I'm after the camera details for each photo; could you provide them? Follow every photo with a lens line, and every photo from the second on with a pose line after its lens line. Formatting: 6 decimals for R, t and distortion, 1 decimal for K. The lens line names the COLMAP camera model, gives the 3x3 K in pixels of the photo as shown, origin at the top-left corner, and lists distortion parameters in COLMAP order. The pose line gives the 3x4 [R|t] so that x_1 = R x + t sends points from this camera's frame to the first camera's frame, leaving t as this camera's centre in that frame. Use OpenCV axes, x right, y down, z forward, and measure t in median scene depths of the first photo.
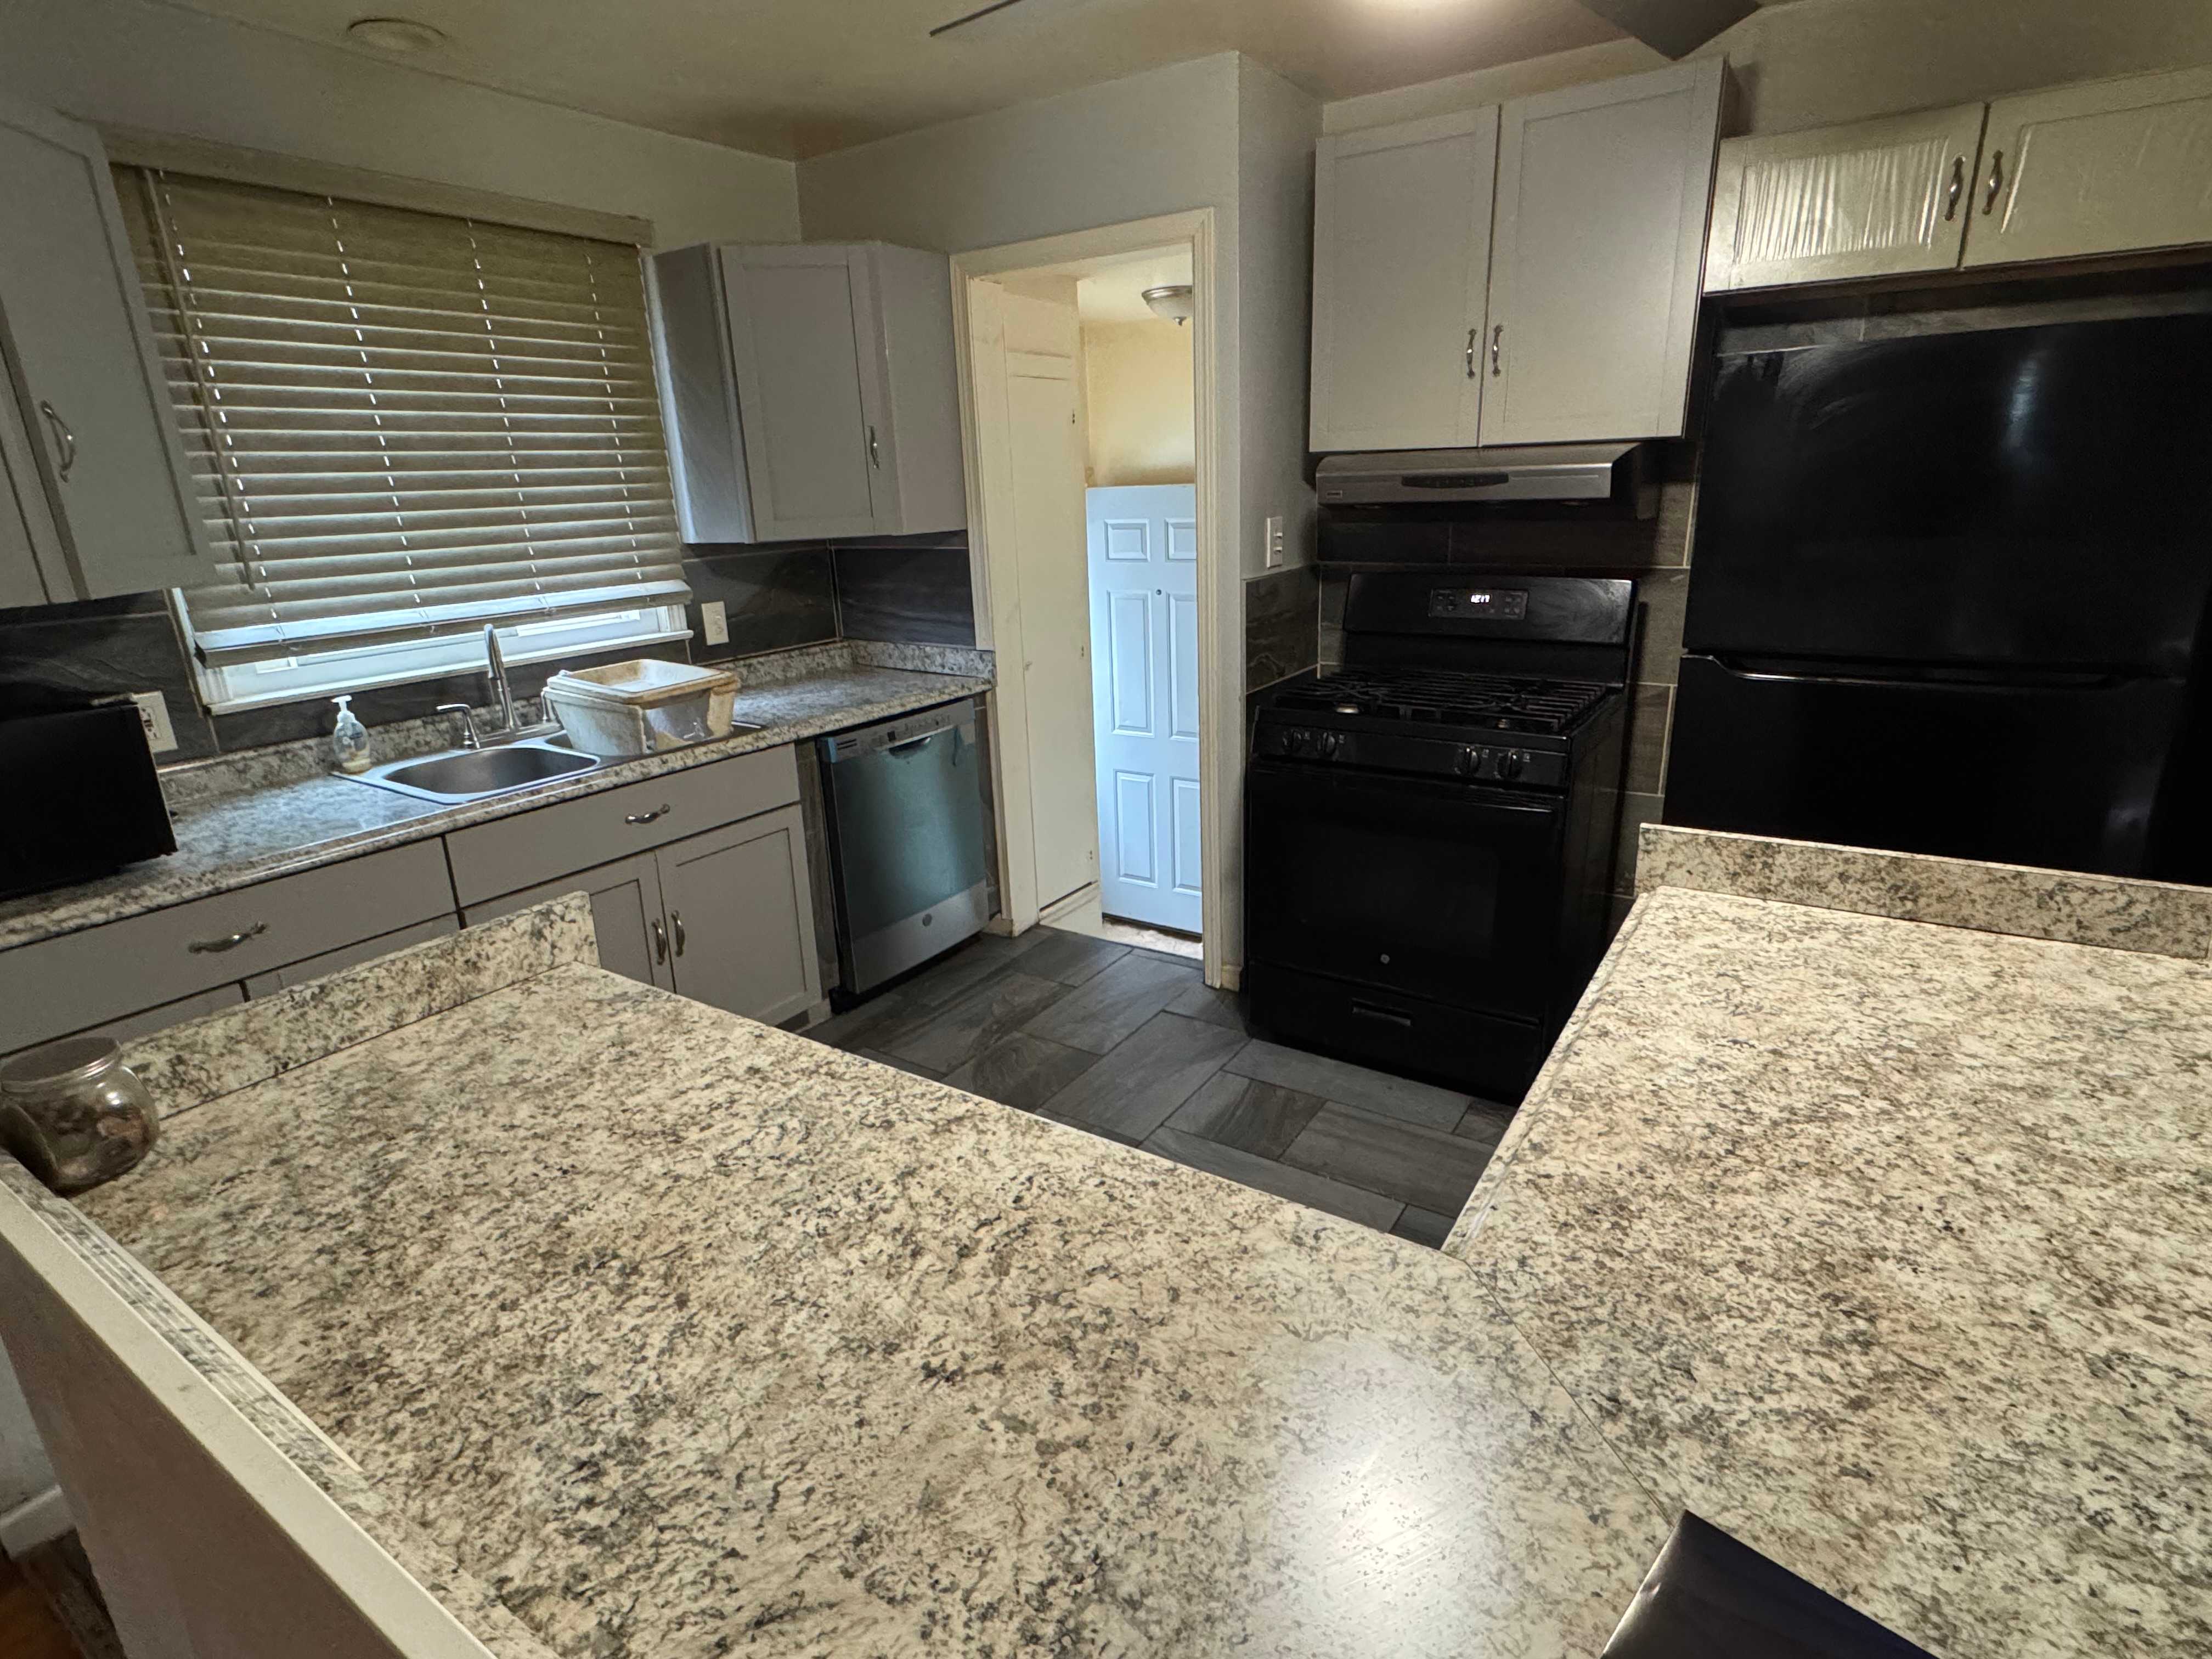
lens RADIAL K [[1134.0, 0, 1098.8], [0, 1134.0, 834.9], [0, 0, 1]] dist [-0.000677, -0.000339]
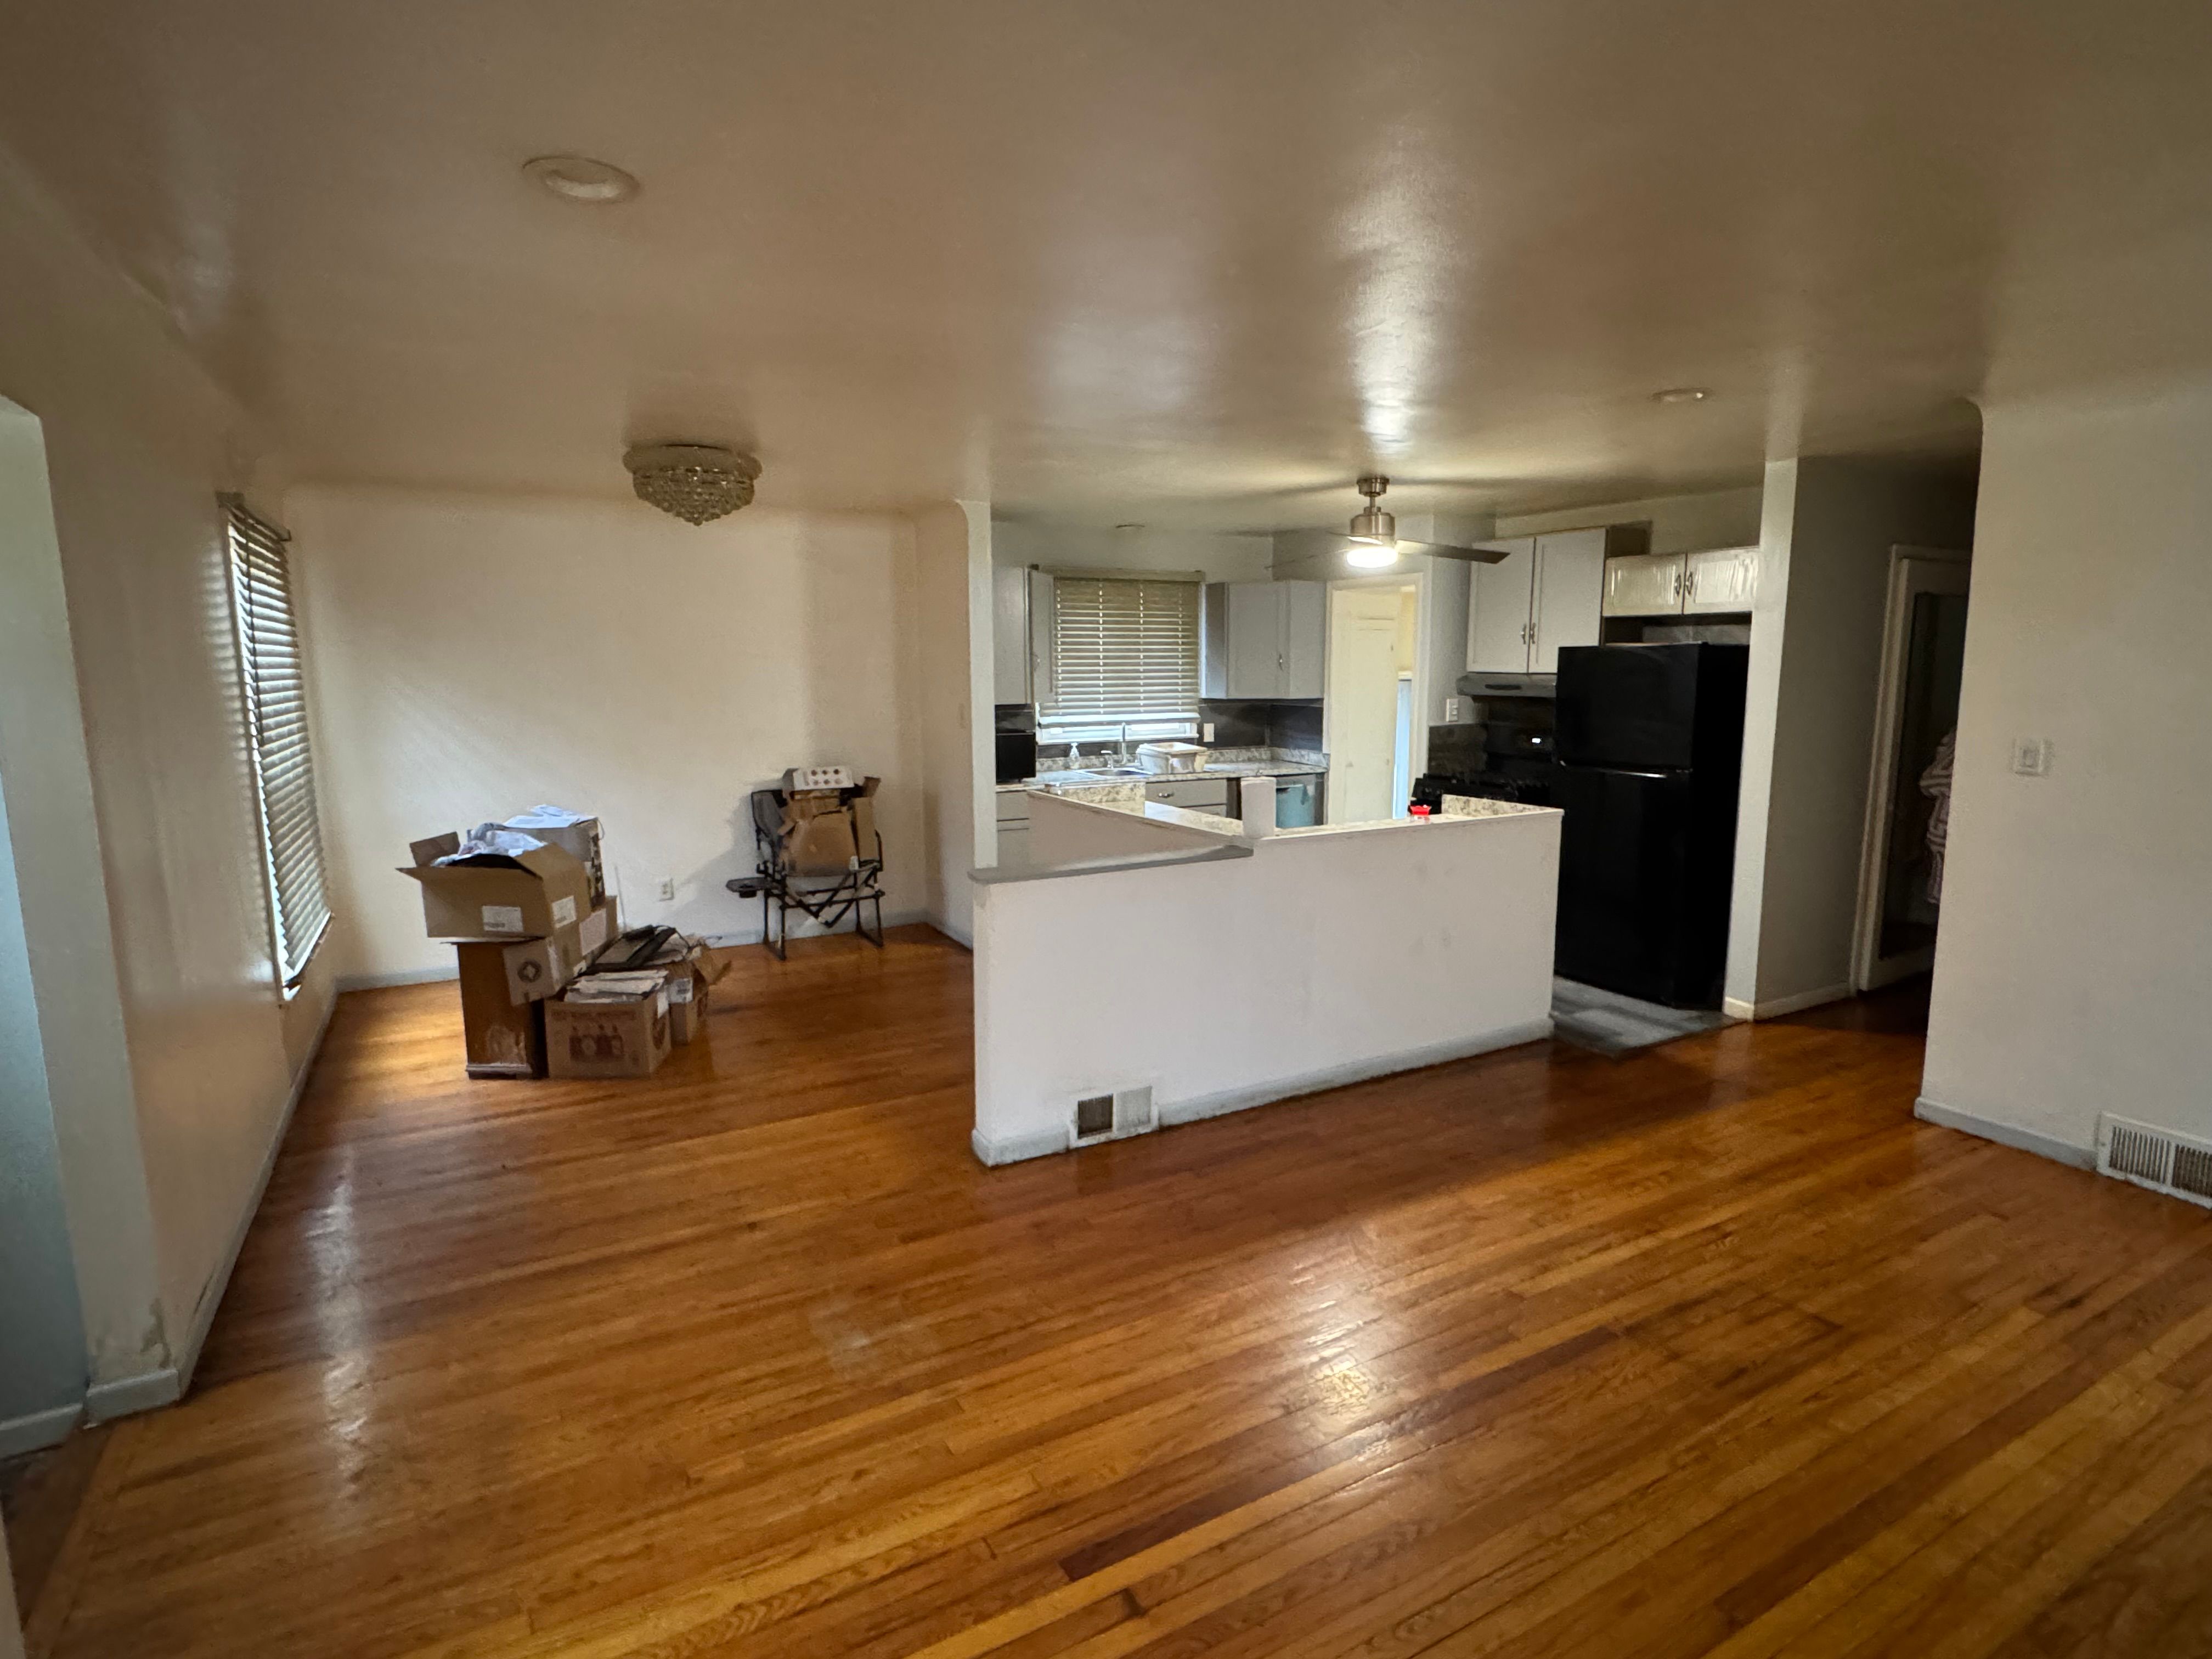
lens RADIAL K [[1134.0, 0, 1104.3], [0, 1134.0, 831.1], [0, 0, 1]] dist [-0.000677, -0.000339]
pose [[0.889616, 0.100883, -0.445429, 0.605391], [-0.164372, 0.980667, -0.106179, 0.337581], [0.426106, 0.167674, 0.888999, -1.284736]]
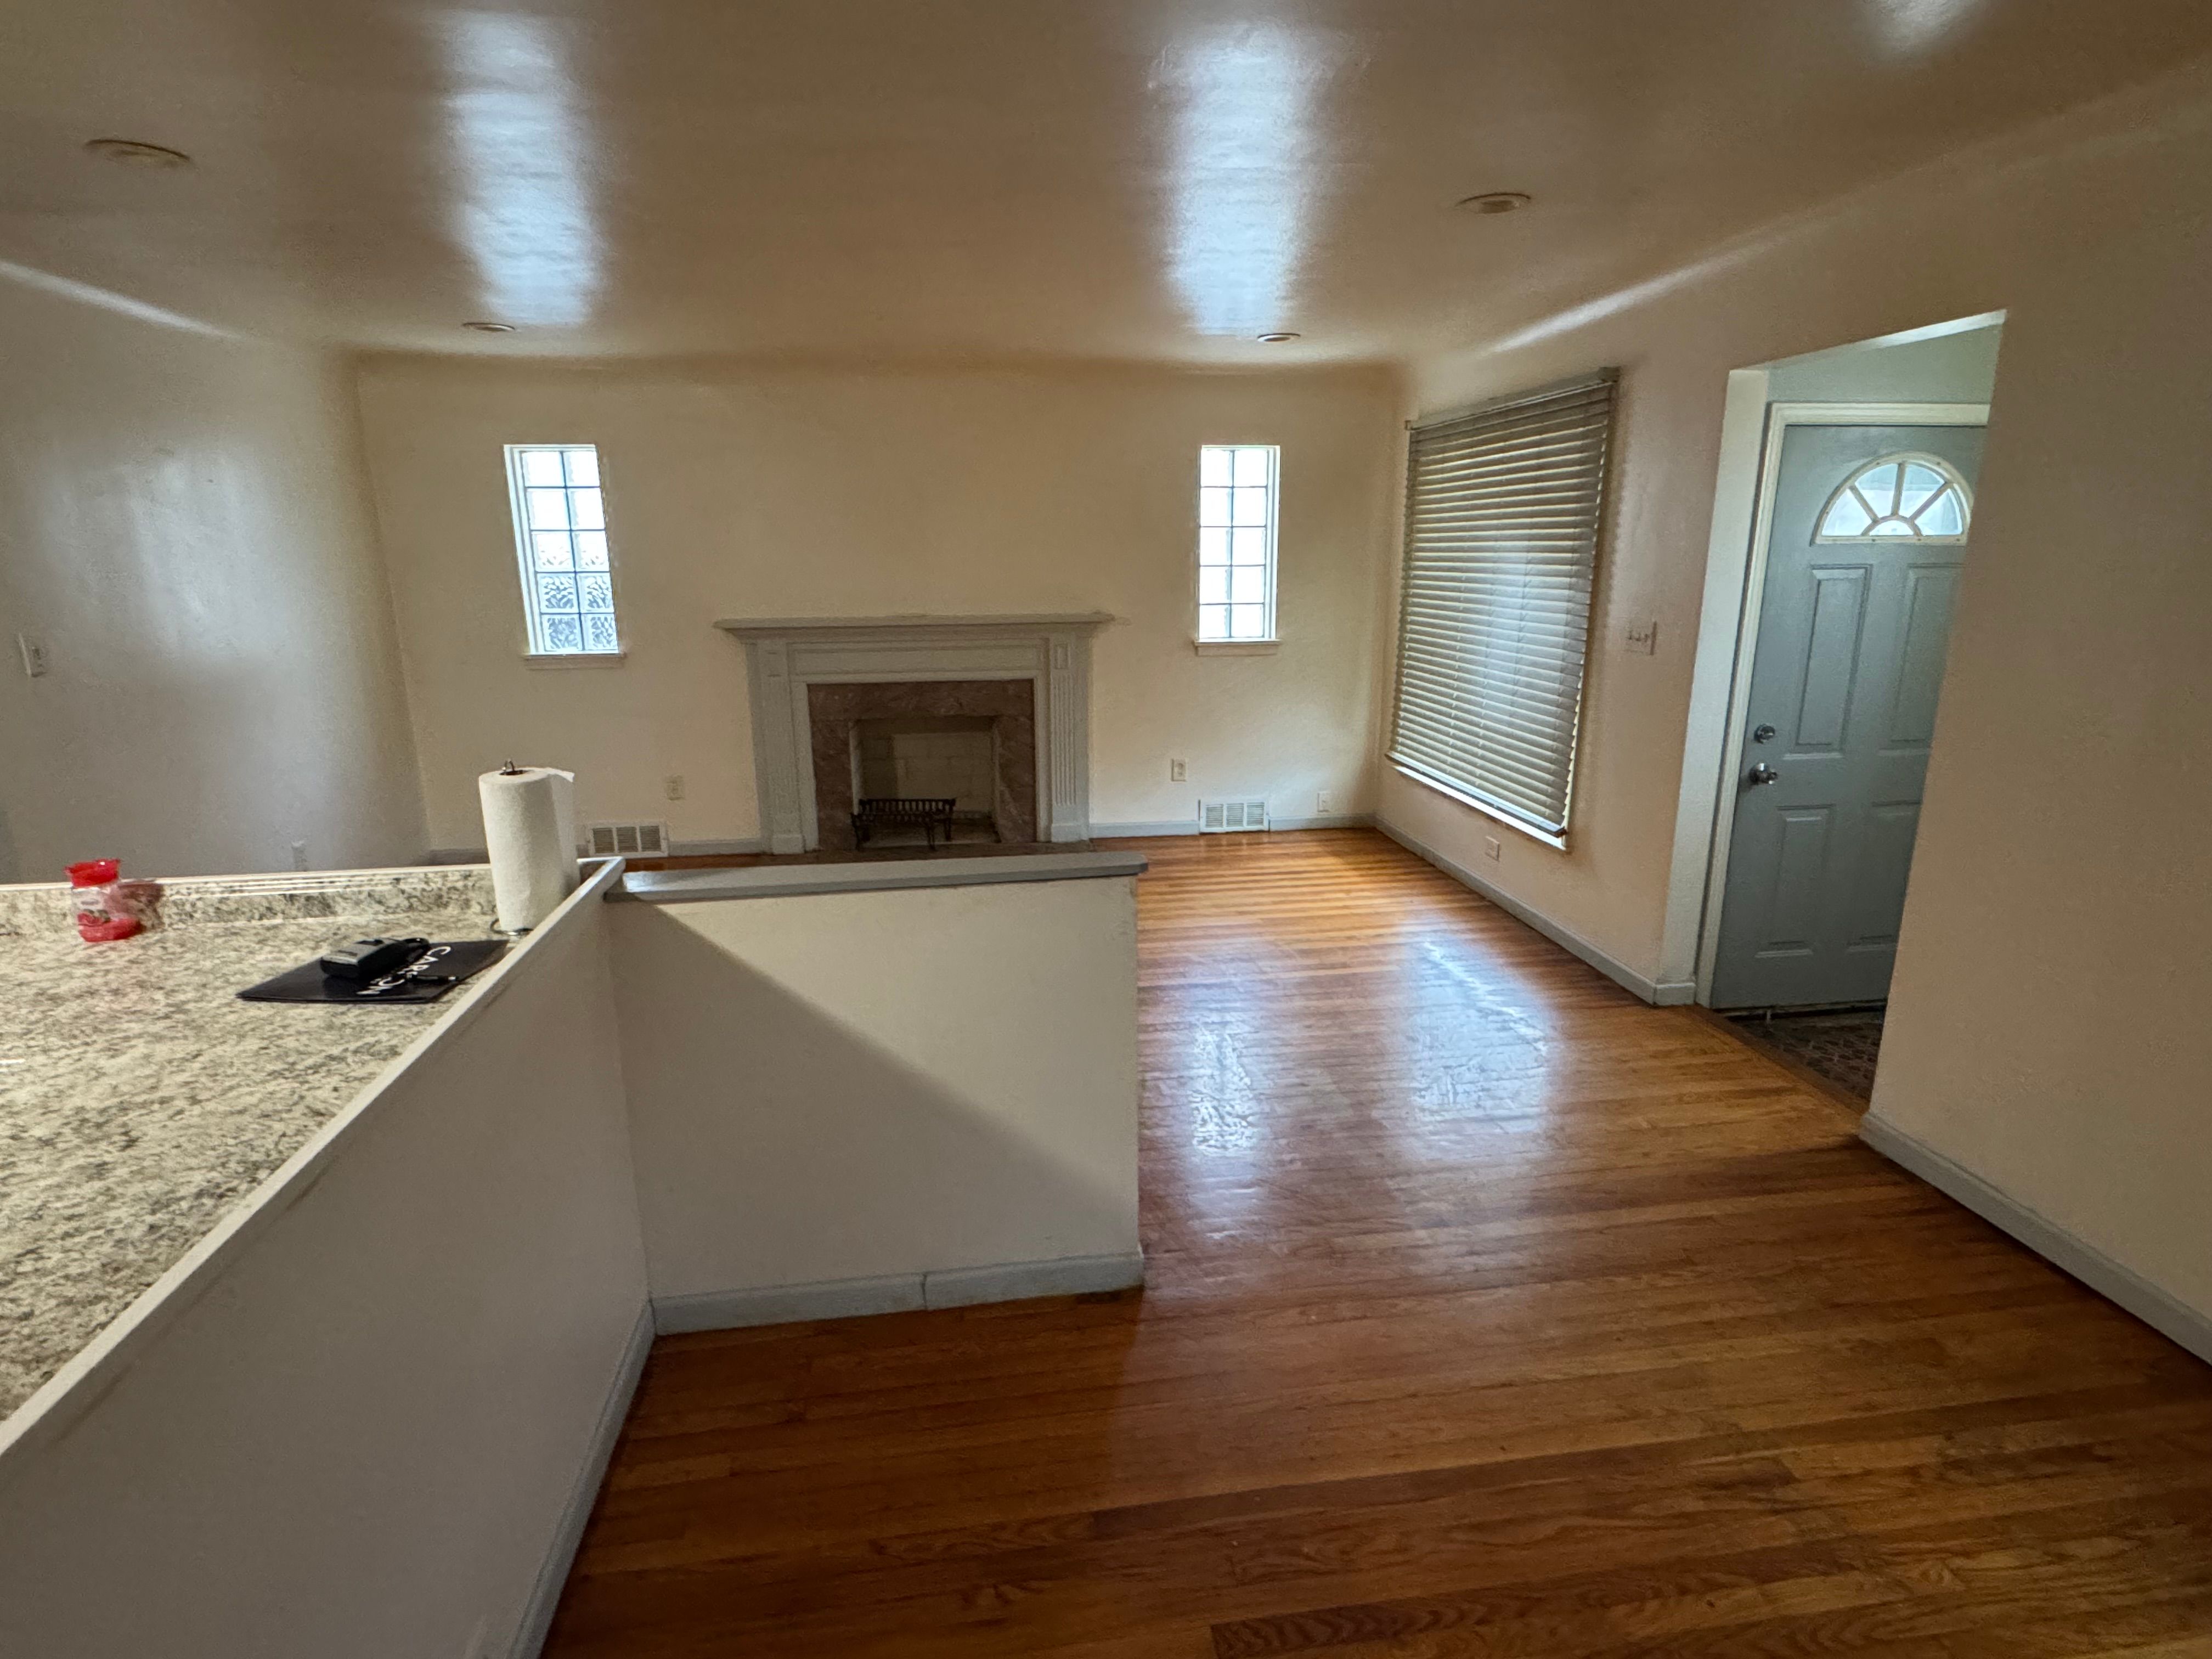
lens RADIAL K [[1134.0, 0, 1102.1], [0, 1134.0, 828.6], [0, 0, 1]] dist [-0.000677, -0.000339]
pose [[-0.658649, -0.137484, 0.739783, -0.624831], [0.256076, 0.883523, 0.392189, -0.062831], [-0.707535, 0.447756, -0.546725, 0.189499]]
